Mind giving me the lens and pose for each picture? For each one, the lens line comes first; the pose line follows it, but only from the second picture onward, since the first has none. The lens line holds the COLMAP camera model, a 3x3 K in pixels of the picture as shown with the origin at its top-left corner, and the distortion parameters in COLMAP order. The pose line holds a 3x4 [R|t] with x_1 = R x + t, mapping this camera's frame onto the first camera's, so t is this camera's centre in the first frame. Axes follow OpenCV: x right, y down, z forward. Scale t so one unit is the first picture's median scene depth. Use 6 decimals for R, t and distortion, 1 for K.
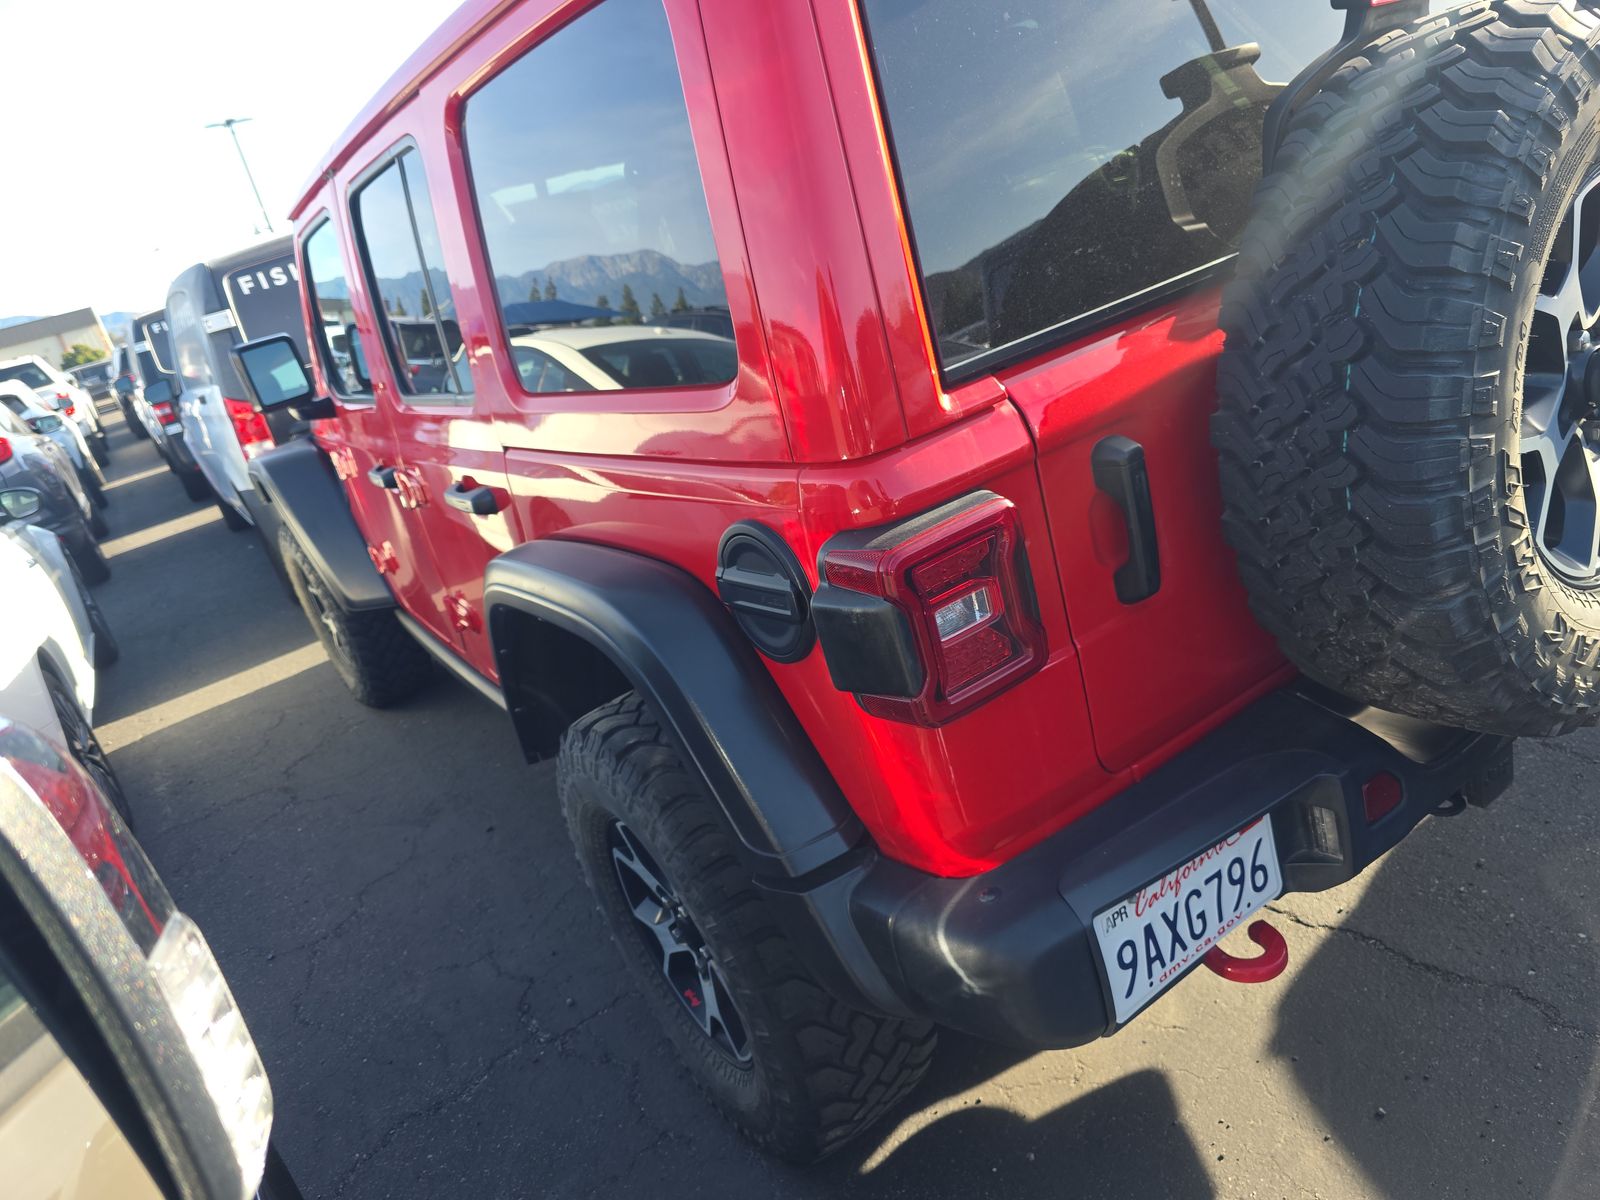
lens RADIAL K [[1078.4, 0, 801.7], [0, 1078.4, 614.2], [0, 0, 1]] dist [0.001038, -0.003312]
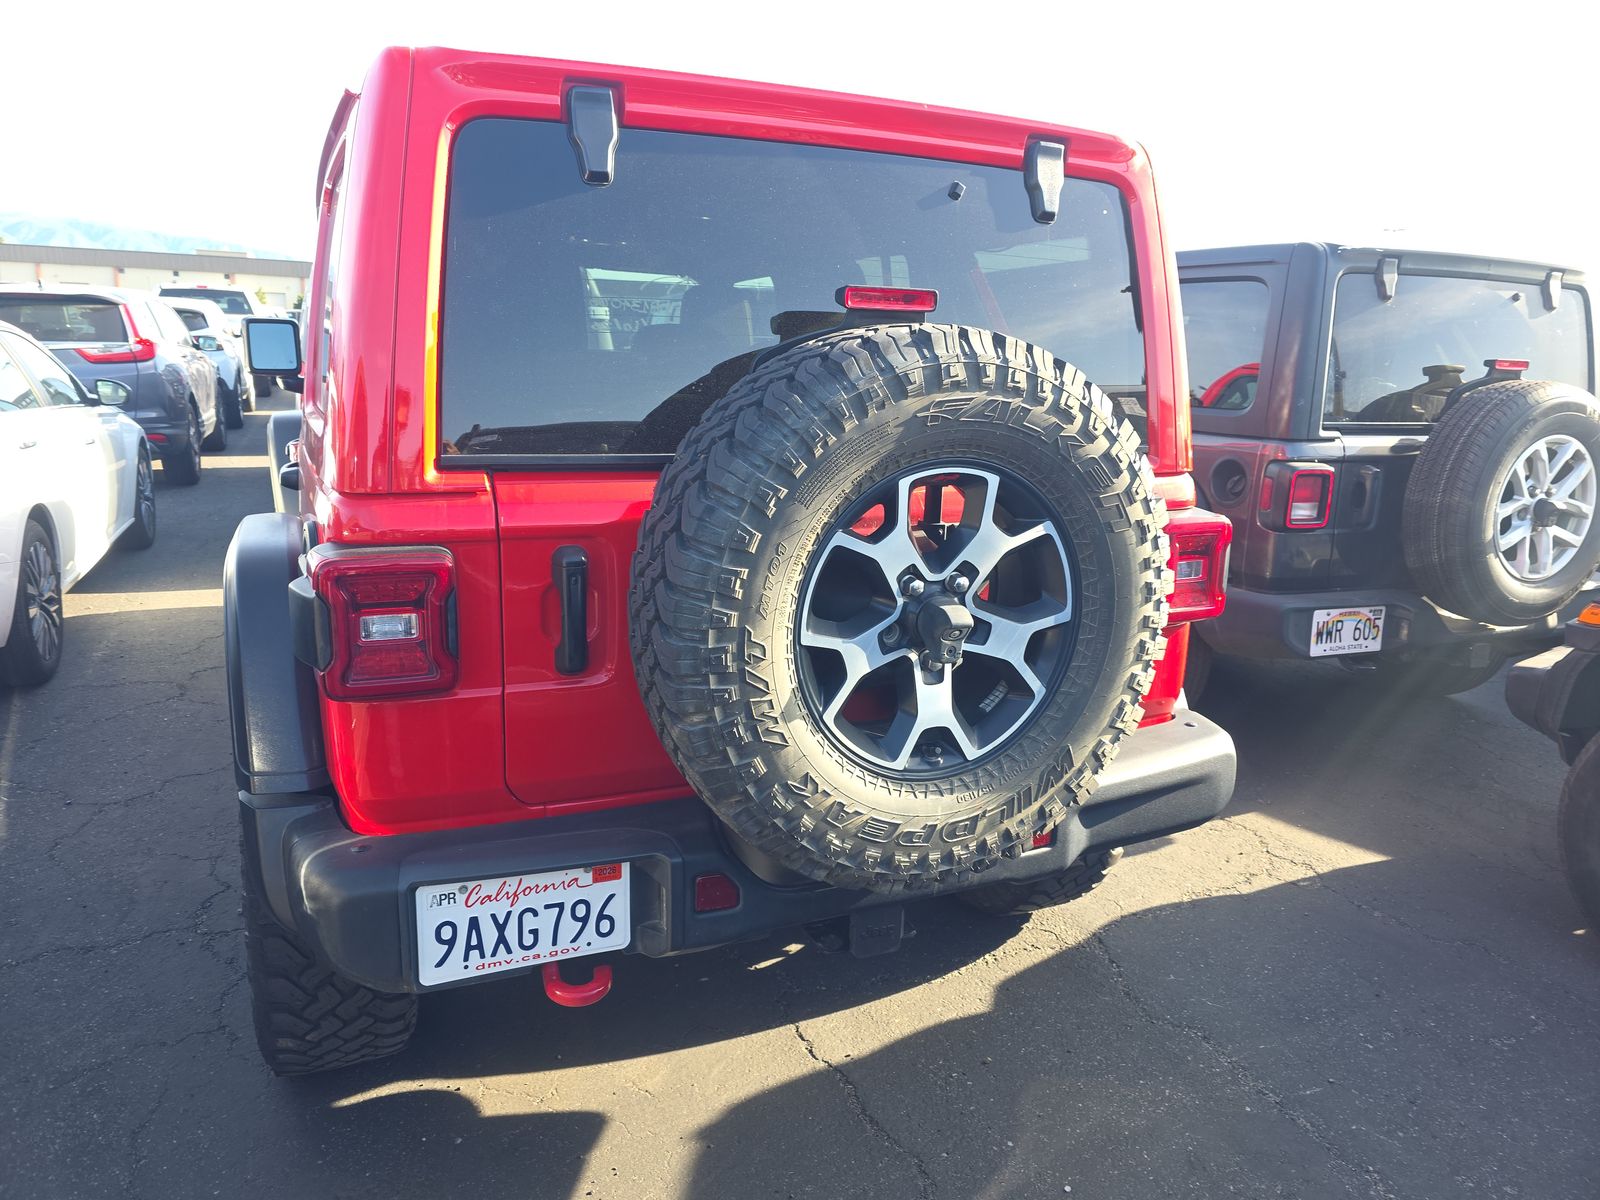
lens RADIAL K [[1064.0, 0, 800.0], [0, 1064.0, 600.0], [0, 0, 1]] dist [0.083183, -0.137565]
pose [[0.942710, 0.315955, -0.107102, 0.663425], [-0.326873, 0.938980, -0.107106, -0.048988], [0.066726, 0.135978, 0.988462, -0.260015]]
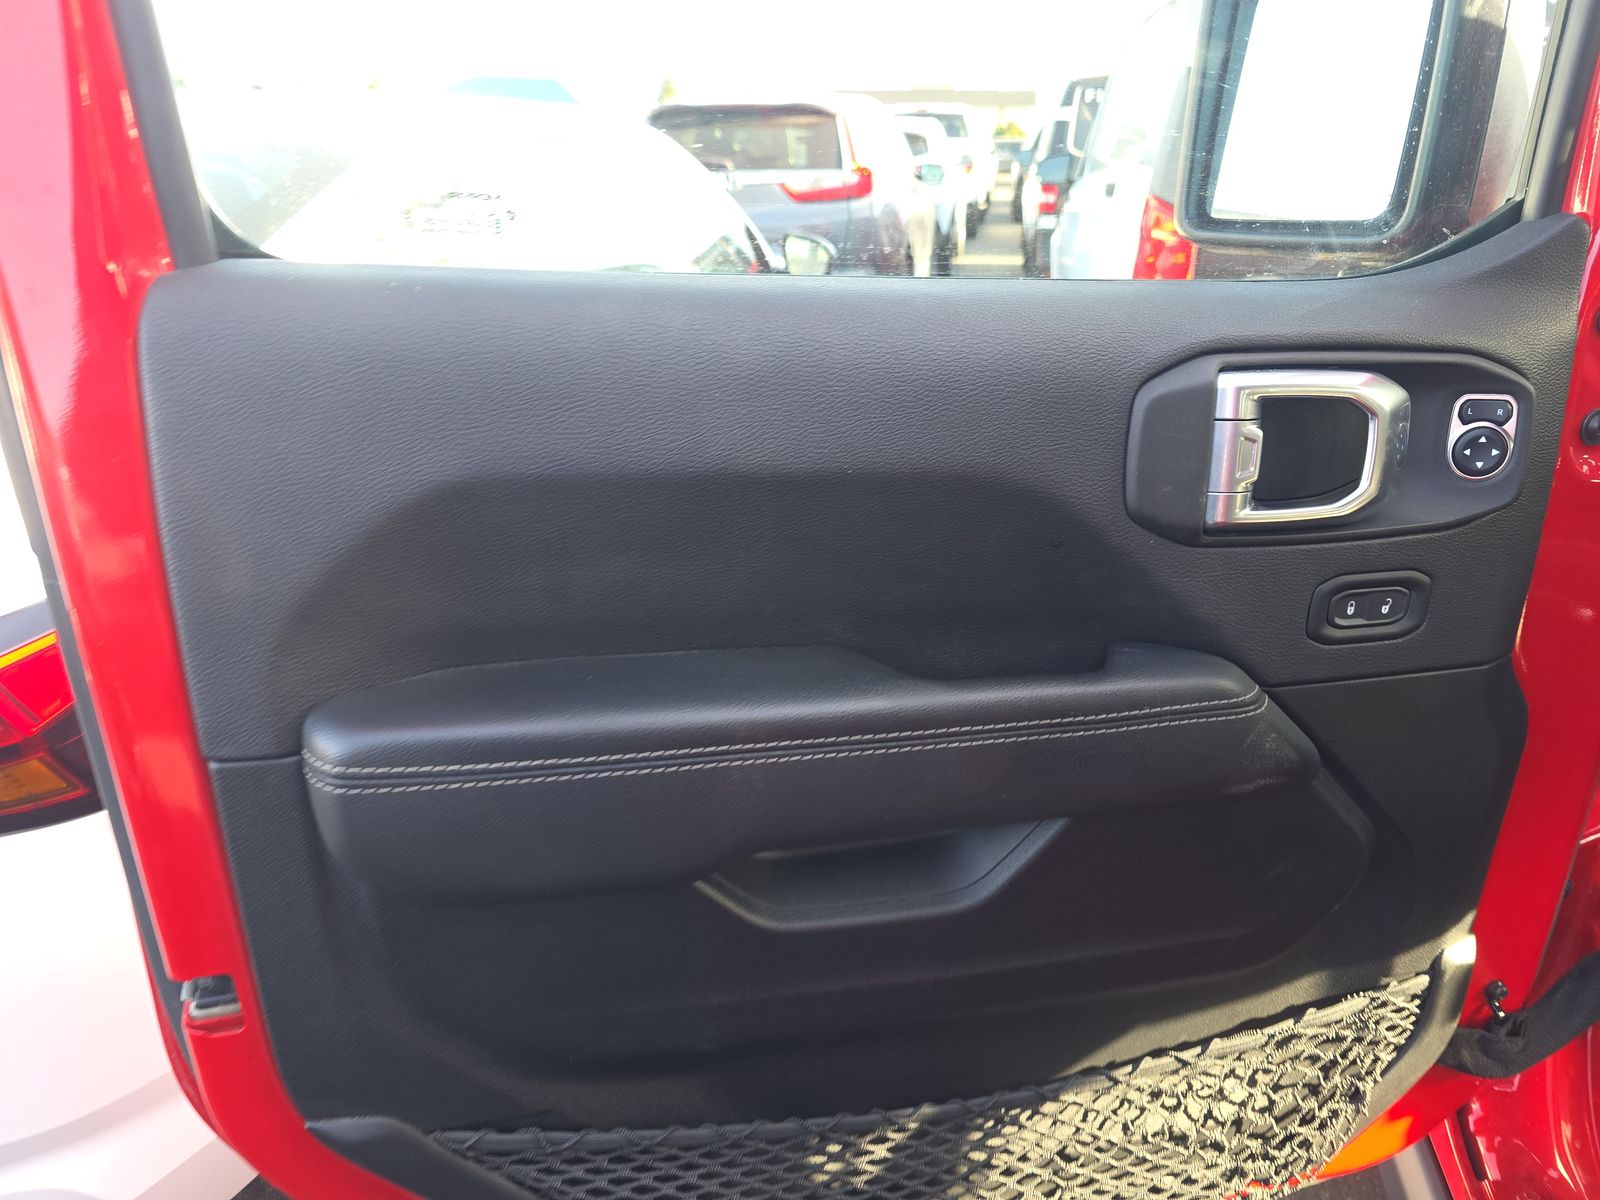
lens RADIAL K [[1058.2, 0, 800.0], [0, 1058.2, 600.0], [0, 0, 1]] dist [0.049517, -0.060003]
pose [[0.695409, 0.487085, -0.528351, -1.094994], [-0.422989, 0.871822, 0.246996, -0.316790], [0.580936, 0.051724, 0.812304, 1.868571]]
